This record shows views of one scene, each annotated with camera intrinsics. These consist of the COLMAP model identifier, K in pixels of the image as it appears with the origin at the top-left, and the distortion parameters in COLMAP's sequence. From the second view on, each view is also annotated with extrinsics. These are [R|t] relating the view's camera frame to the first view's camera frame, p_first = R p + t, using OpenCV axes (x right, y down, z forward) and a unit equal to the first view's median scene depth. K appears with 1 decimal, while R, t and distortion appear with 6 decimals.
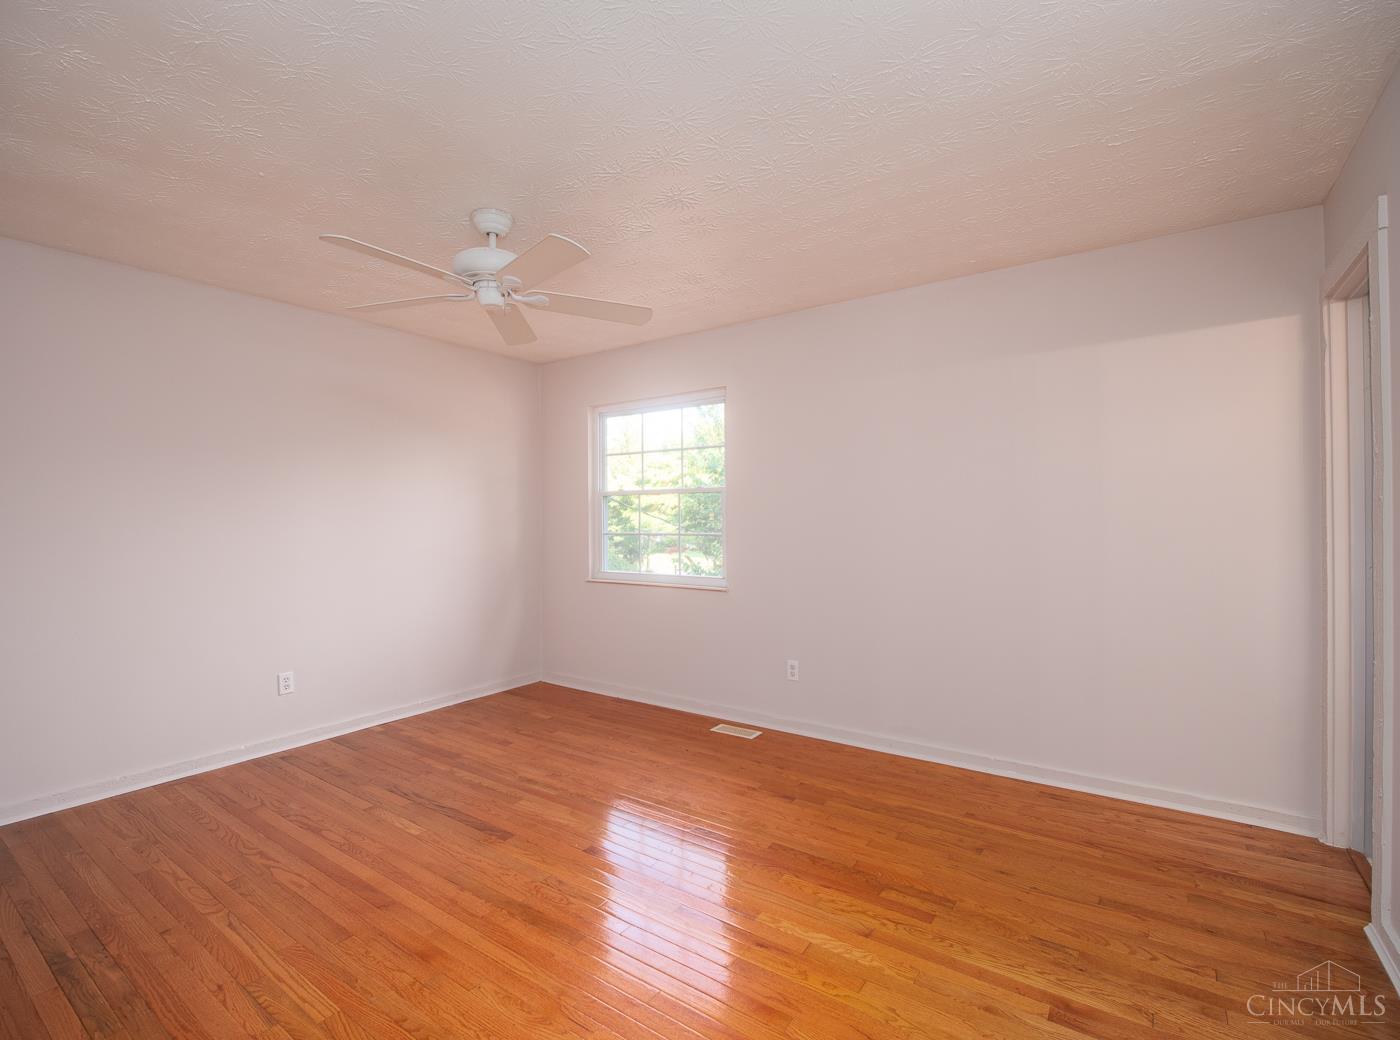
lens RADIAL K [[650.2, 0, 665.5], [0, 650.2, 518.2], [0, 0, 1]] dist [-0.016612, -0.001323]
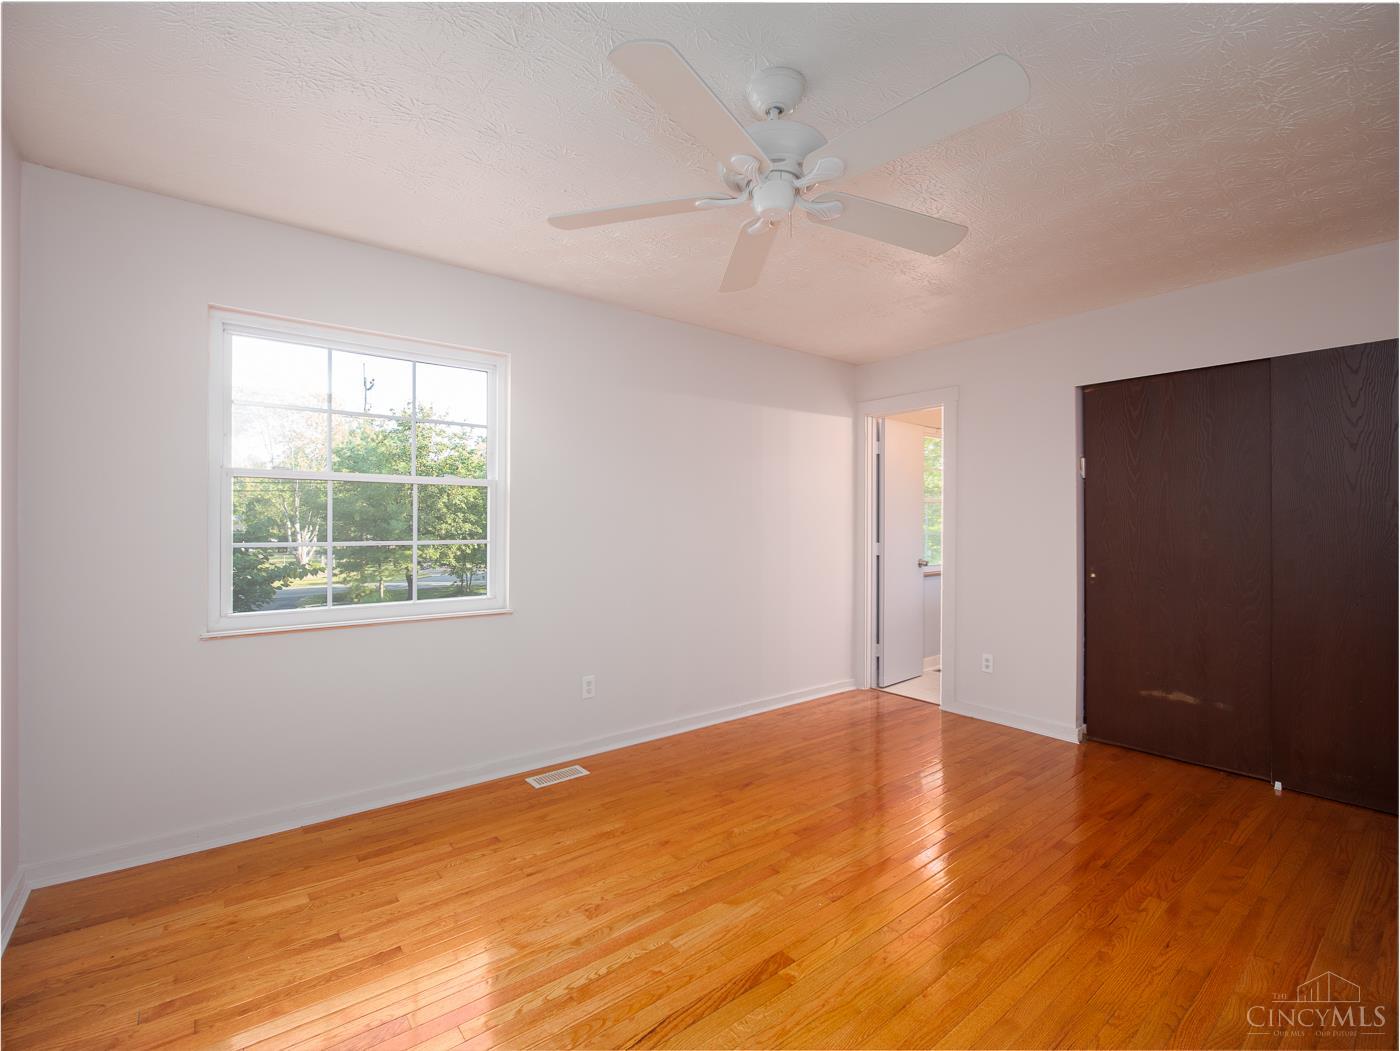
lens RADIAL K [[650.2, 0, 701.5], [0, 650.2, 525.1], [0, 0, 1]] dist [-0.016612, -0.001323]
pose [[0.256025, 0.003170, 0.966665, -0.670223], [-0.003644, 0.999991, -0.002314, 0.007217], [-0.966663, -0.002930, 0.256034, 0.628290]]
